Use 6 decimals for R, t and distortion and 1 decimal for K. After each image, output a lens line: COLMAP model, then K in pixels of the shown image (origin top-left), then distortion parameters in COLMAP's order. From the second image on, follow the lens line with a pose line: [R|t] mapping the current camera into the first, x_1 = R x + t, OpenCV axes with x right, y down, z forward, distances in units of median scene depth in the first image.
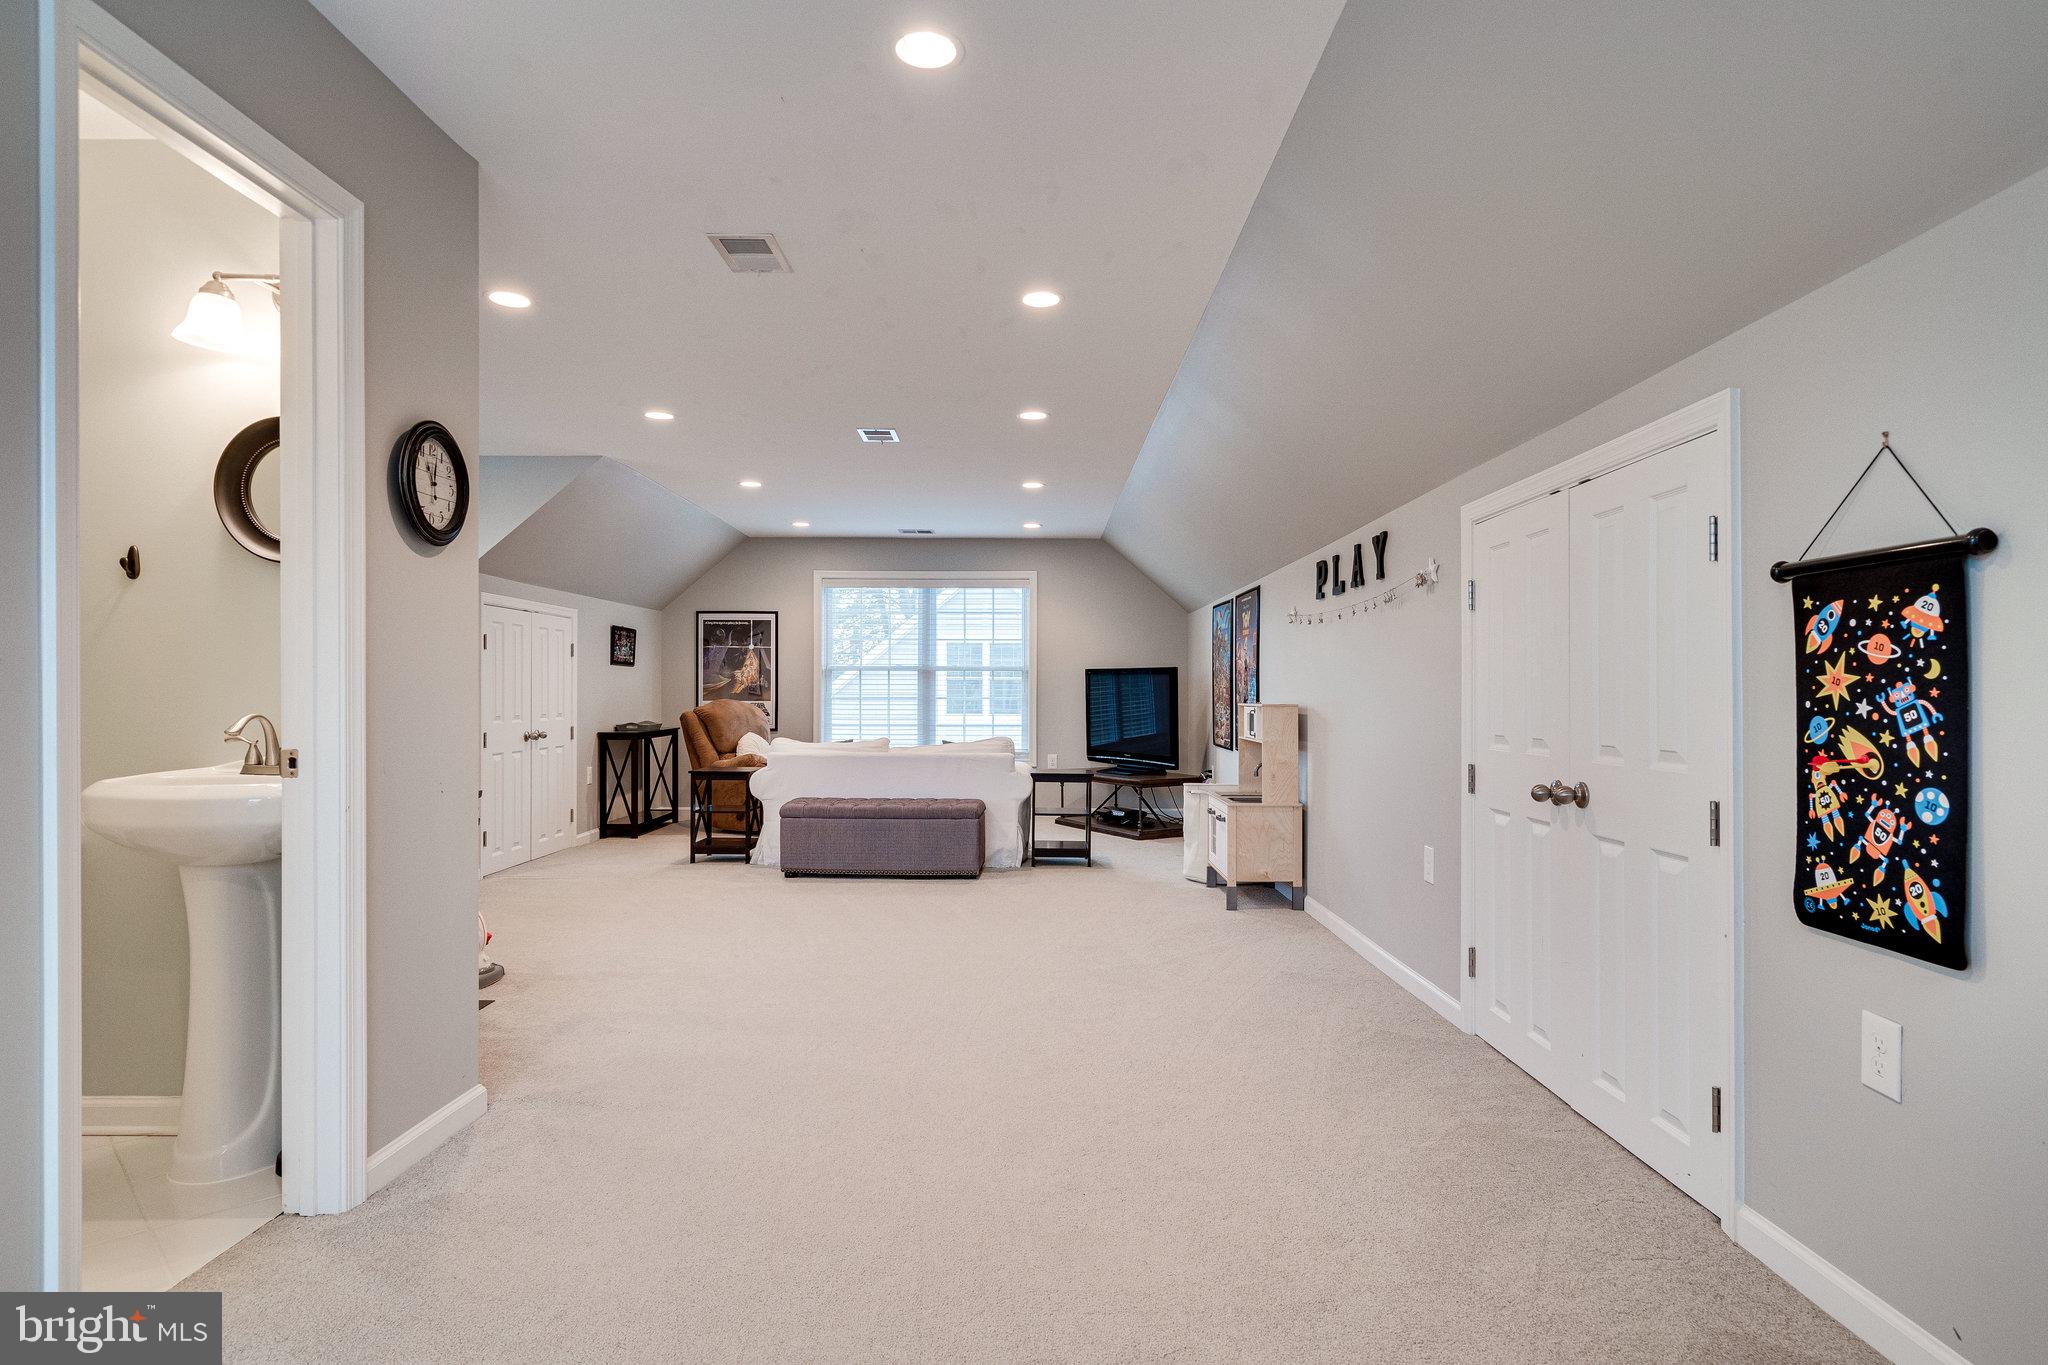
lens RADIAL K [[1136.5, 0, 1052.3], [0, 1136.5, 719.5], [0, 0, 1]] dist [0.005299, 0.002350]
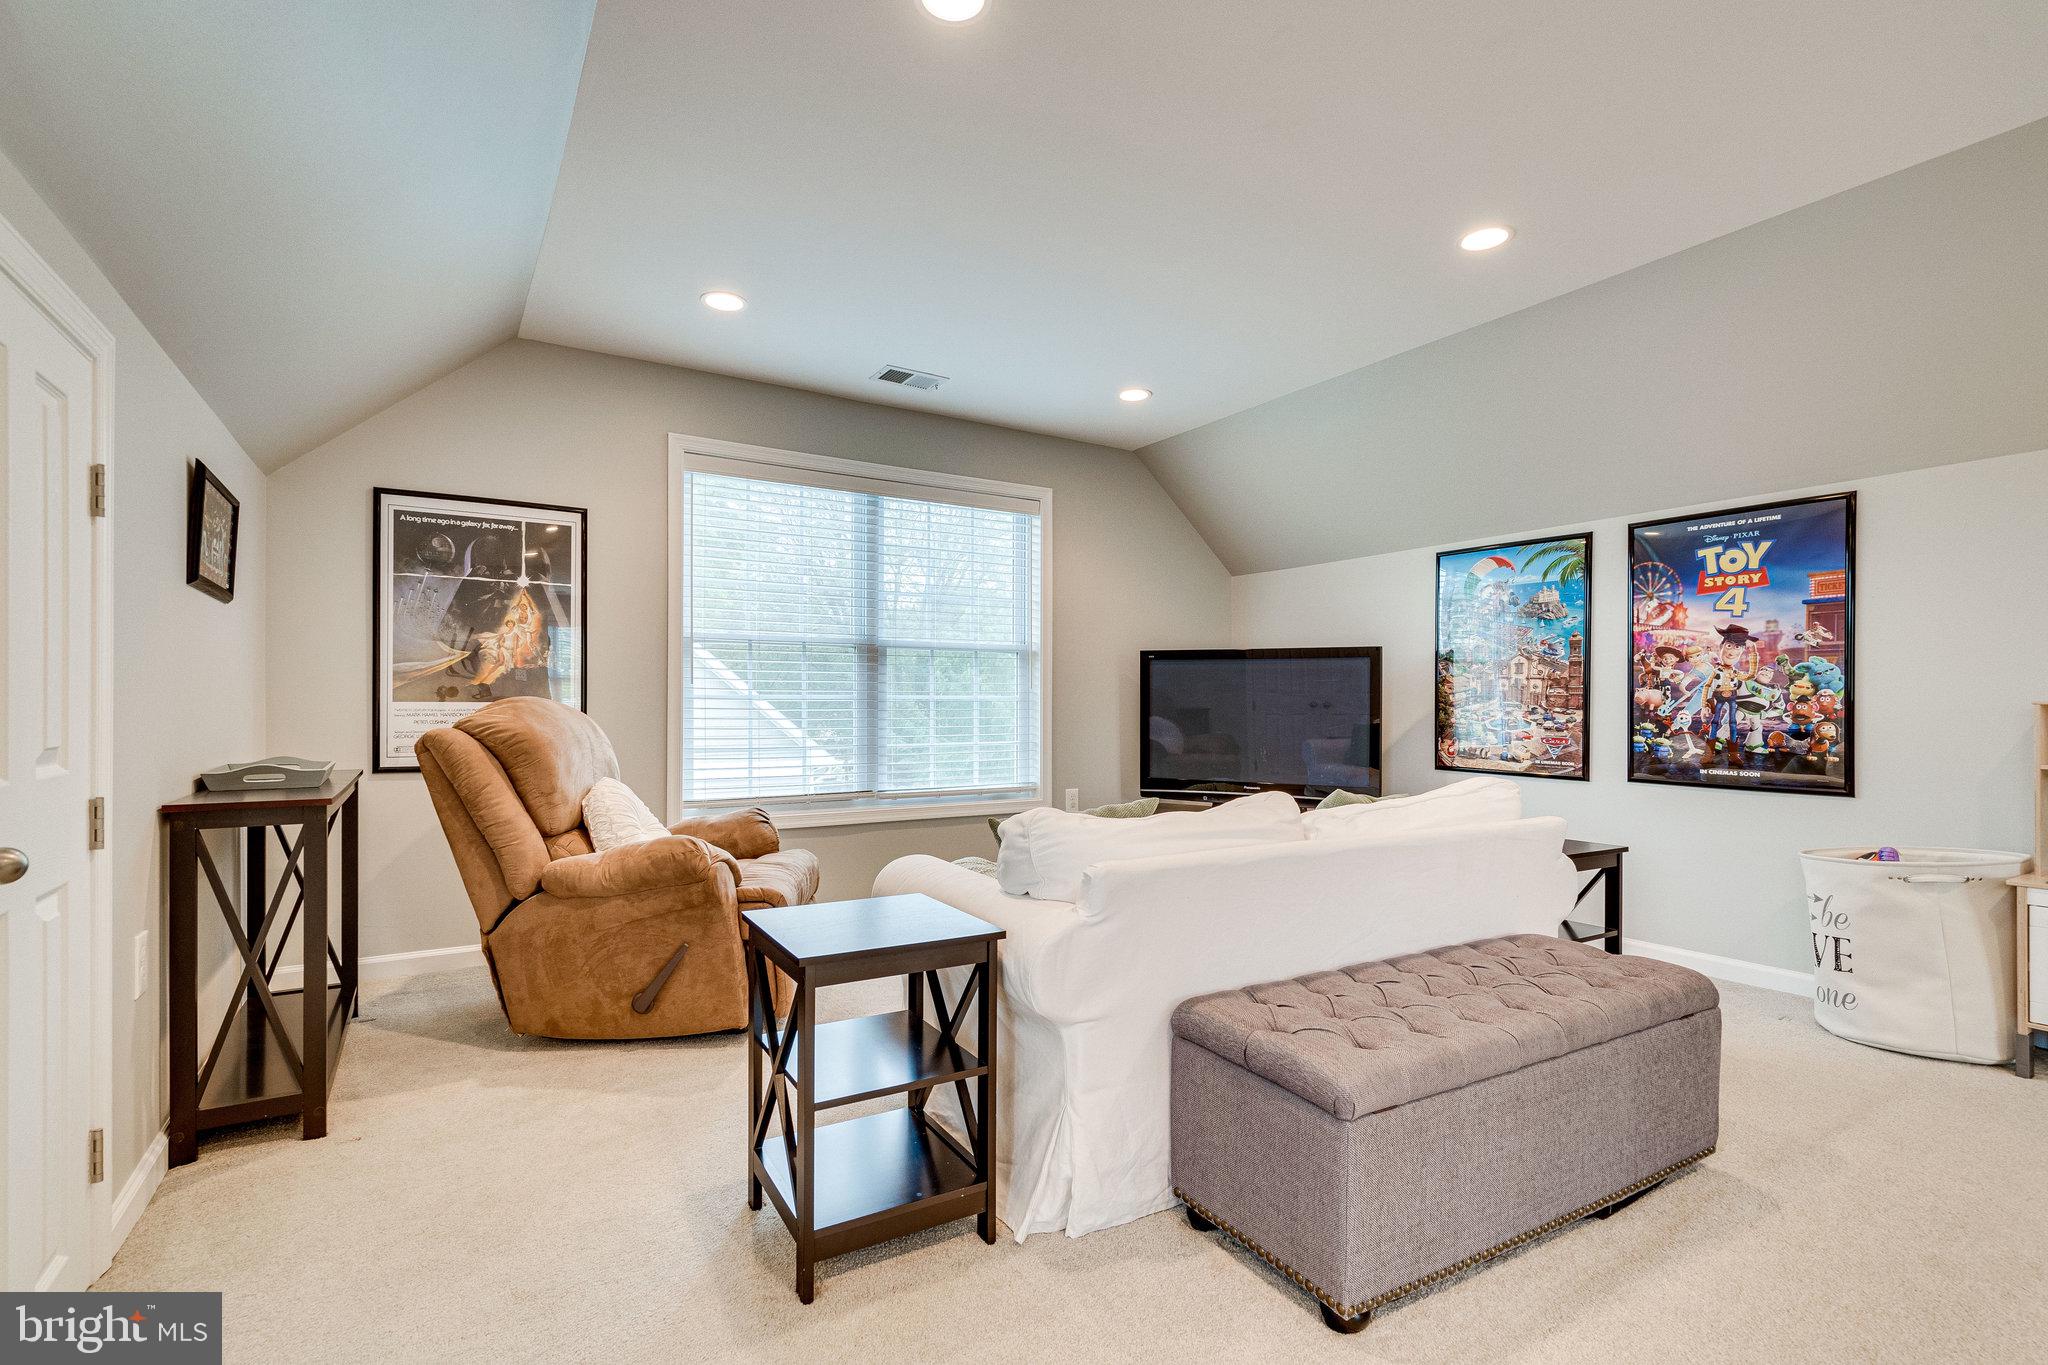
lens RADIAL K [[956.8, 0, 1016.6], [0, 956.8, 690.3], [0, 0, 1]] dist [-0.003879, -0.000431]
pose [[0.865736, 0.007460, 0.500446, -0.338579], [0.009972, 0.999433, -0.032149, -0.008169], [-0.500402, 0.032823, 0.865171, 0.686392]]
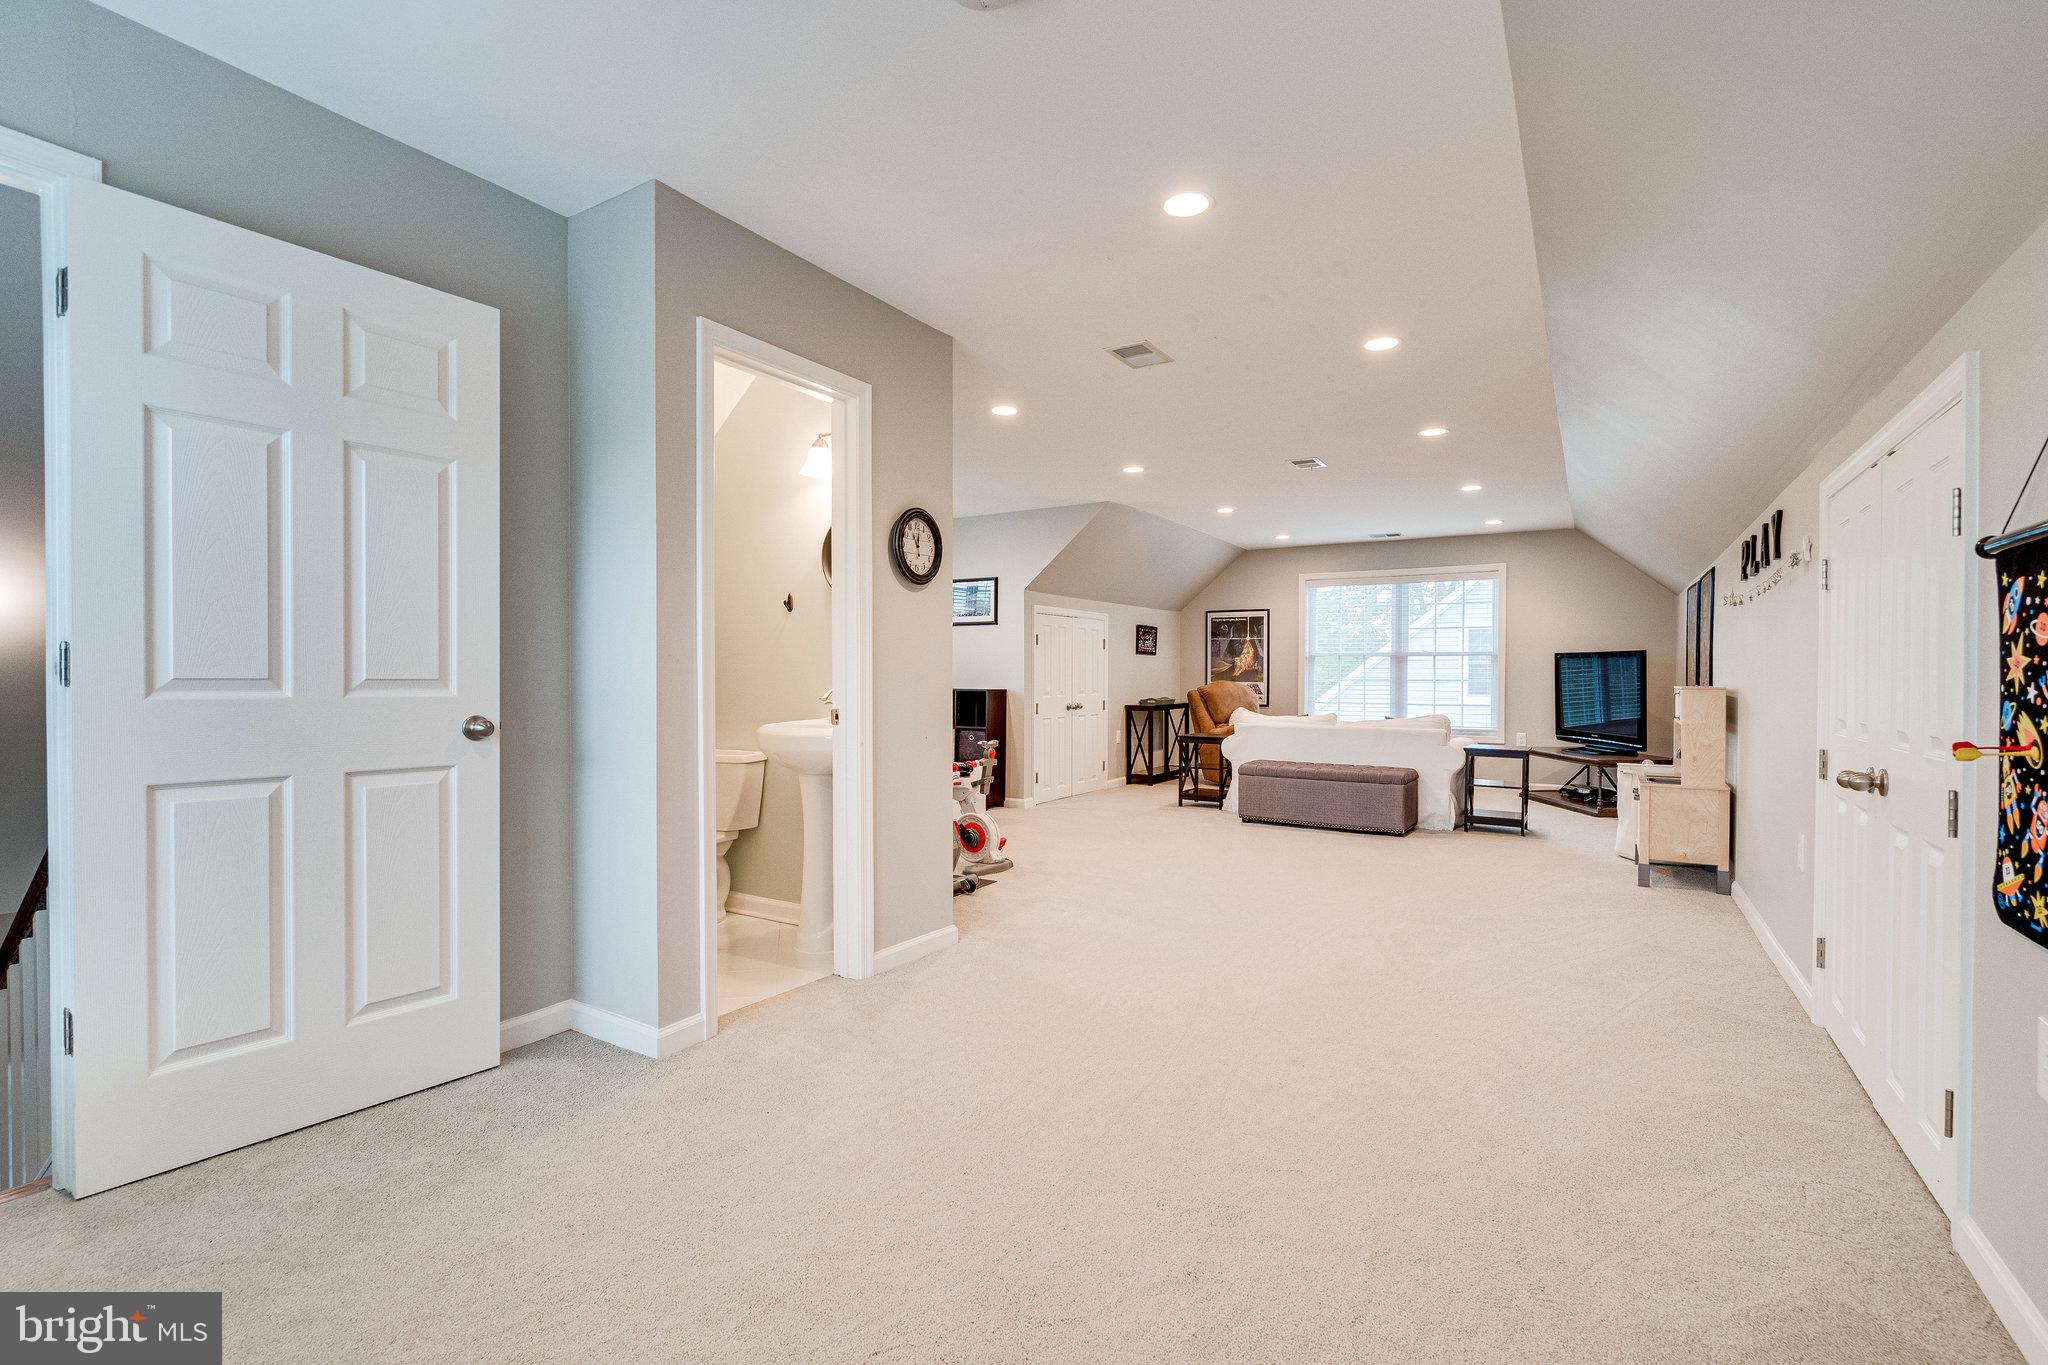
lens RADIAL K [[959.5, 0, 1014.9], [0, 959.5, 718.6], [0, 0, 1]] dist [-0.005119, -0.000366]
pose [[0.844258, 0.023566, -0.535418, 0.098456], [-0.012033, 0.999614, 0.025024, 0.000444], [0.535802, -0.014684, 0.844216, -0.025060]]
